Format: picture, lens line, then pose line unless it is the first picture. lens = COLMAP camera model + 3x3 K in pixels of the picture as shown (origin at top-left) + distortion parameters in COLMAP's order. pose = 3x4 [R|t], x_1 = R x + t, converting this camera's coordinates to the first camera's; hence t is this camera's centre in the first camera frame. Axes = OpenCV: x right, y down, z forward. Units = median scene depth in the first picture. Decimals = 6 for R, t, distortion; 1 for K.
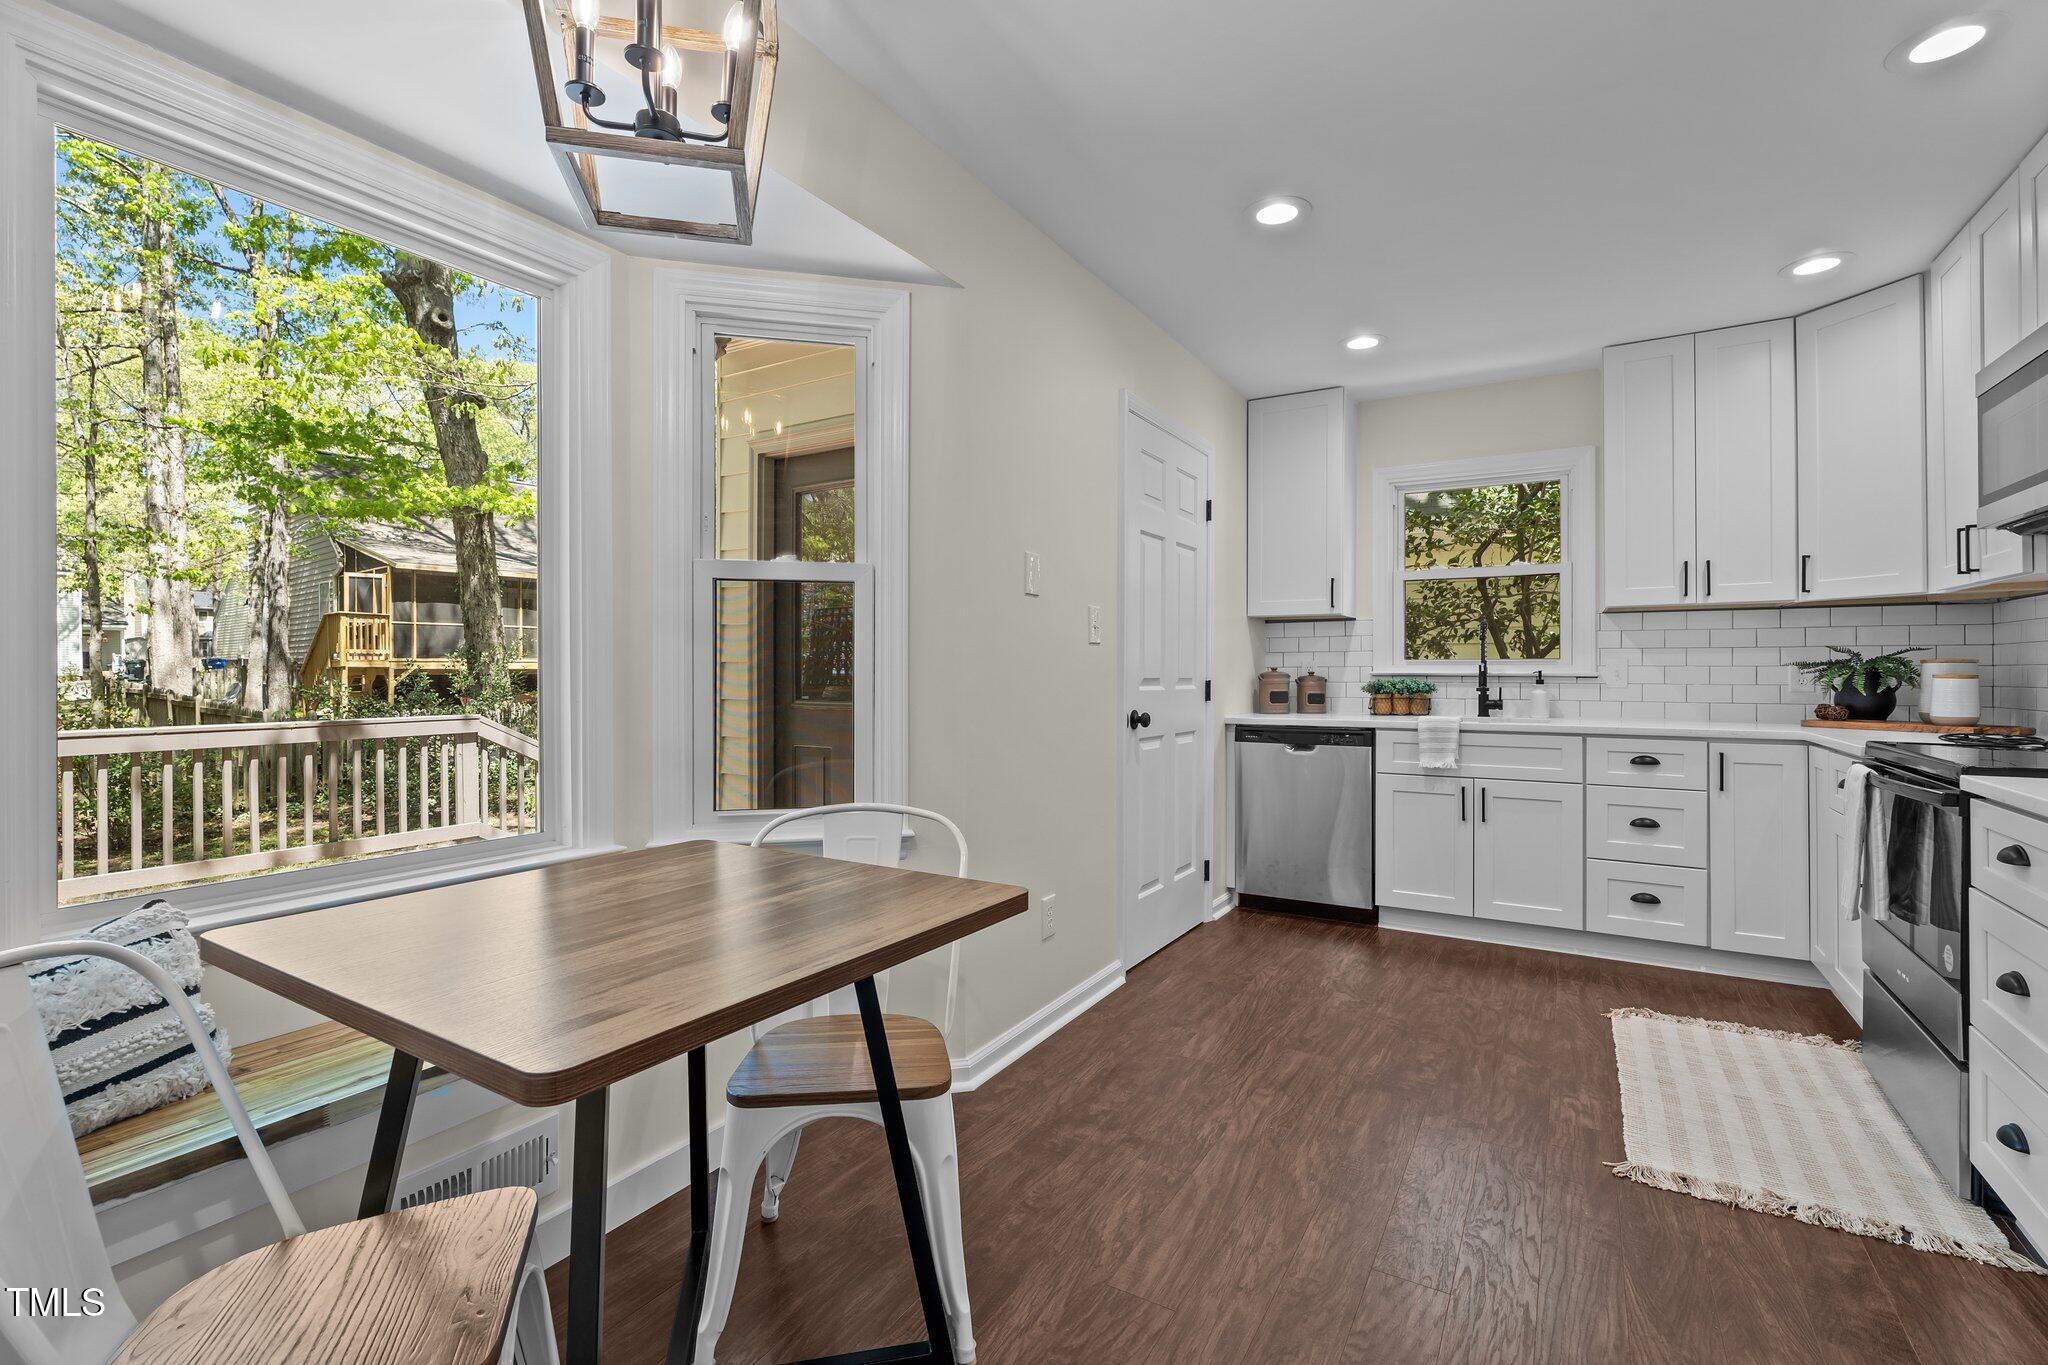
lens RADIAL K [[913.8, 0, 1021.6], [0, 913.8, 674.5], [0, 0, 1]] dist [0.001184, 0.000135]
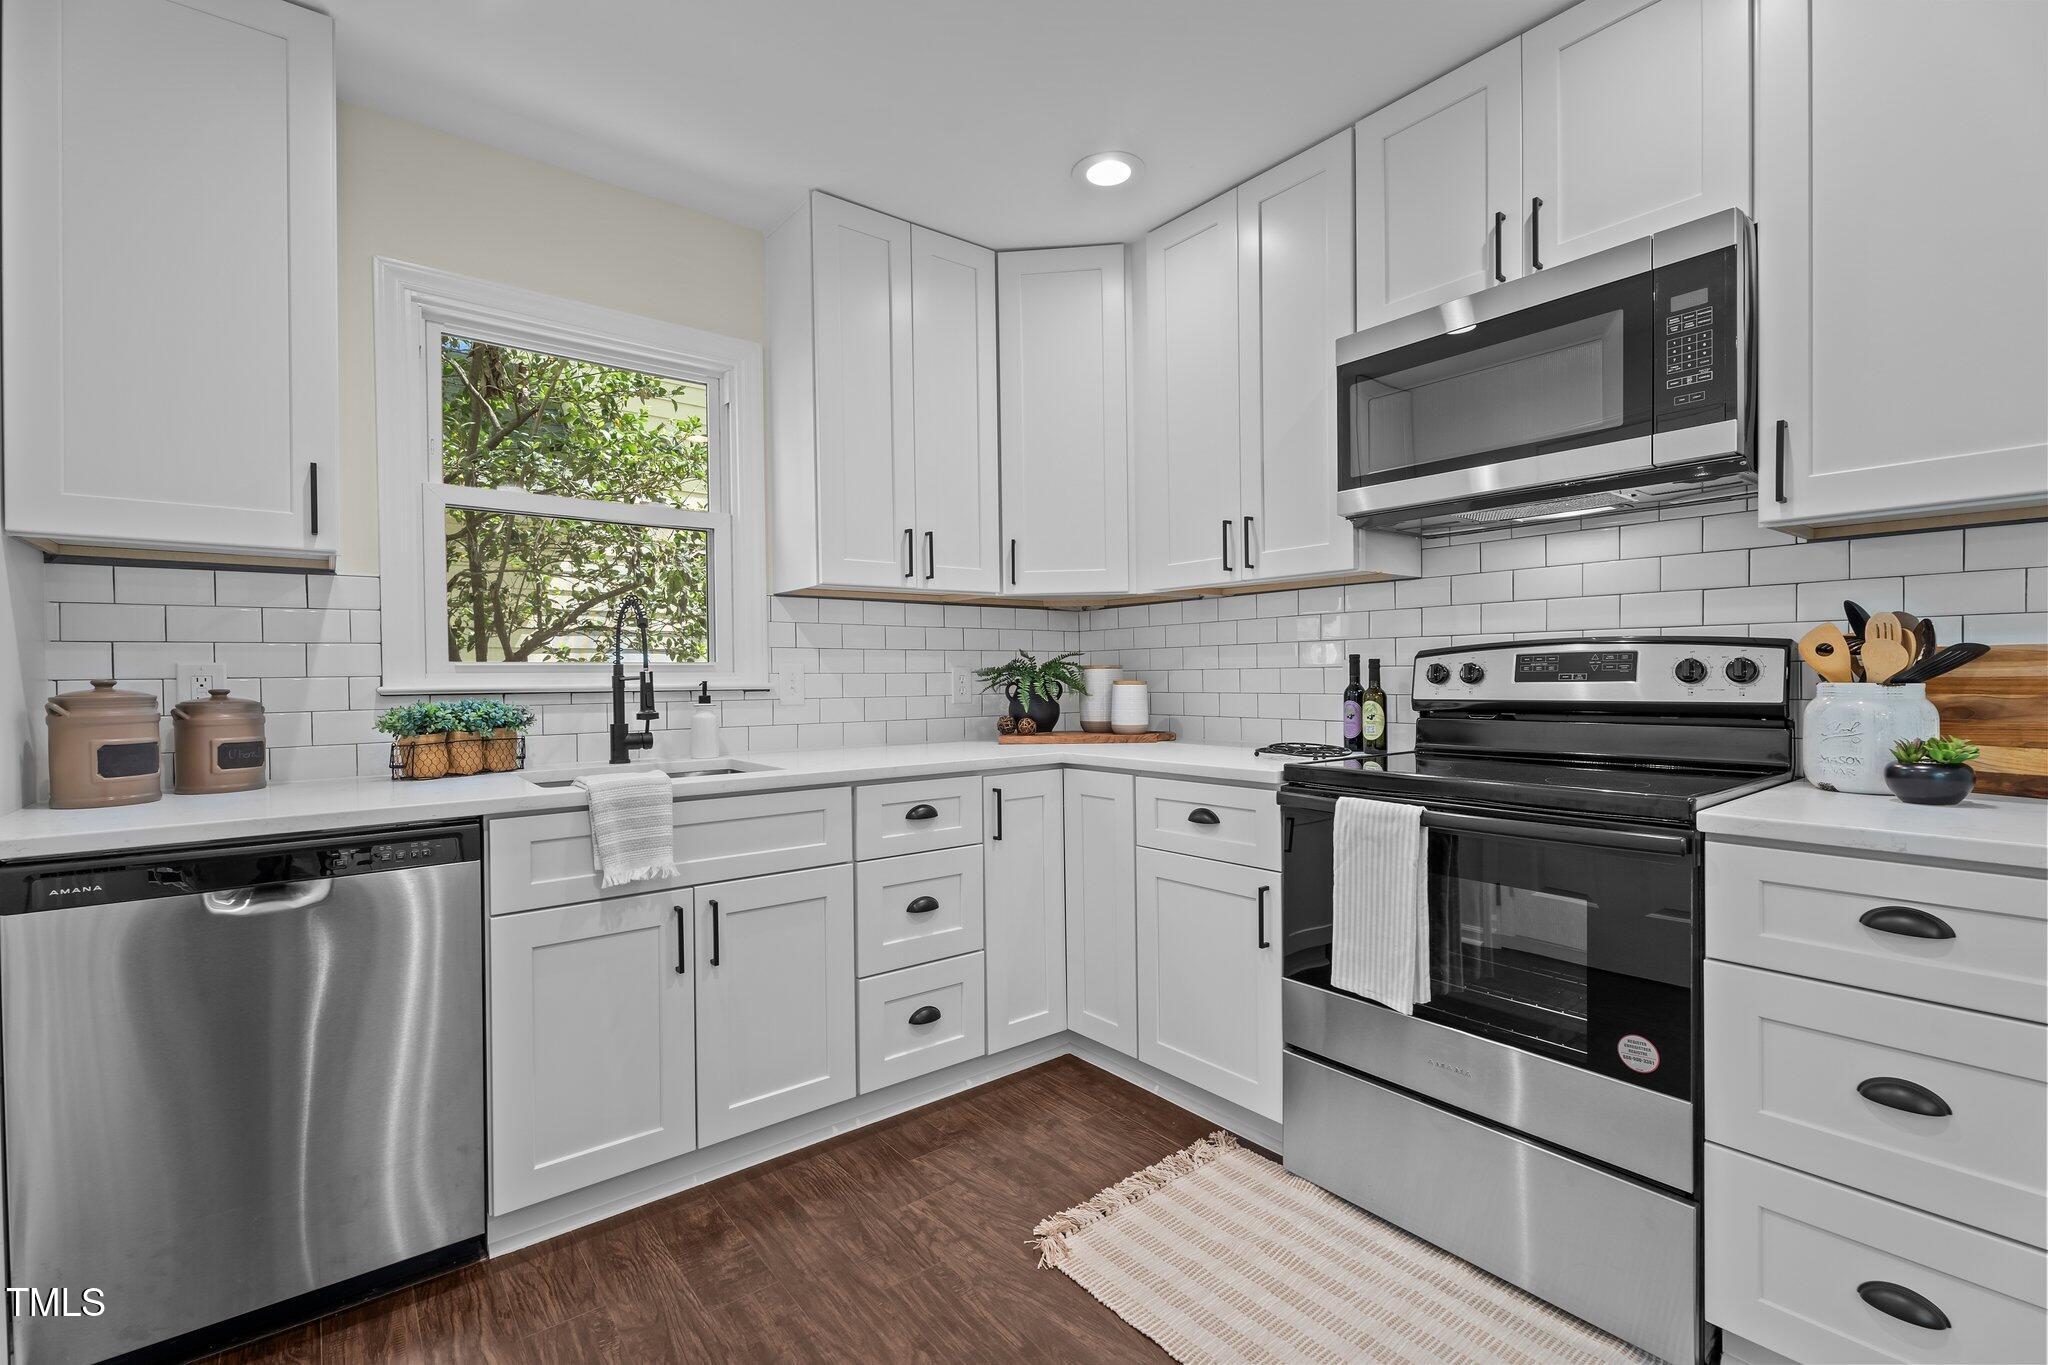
lens RADIAL K [[908.0, 0, 1022.6], [0, 908.0, 688.4], [0, 0, 1]] dist [0.002838, 0.000488]
pose [[0.348062, -0.013829, 0.937369, 0.072955], [0.014473, 0.999851, 0.009377, -0.002371], [-0.937360, 0.010303, 0.348210, 0.640551]]
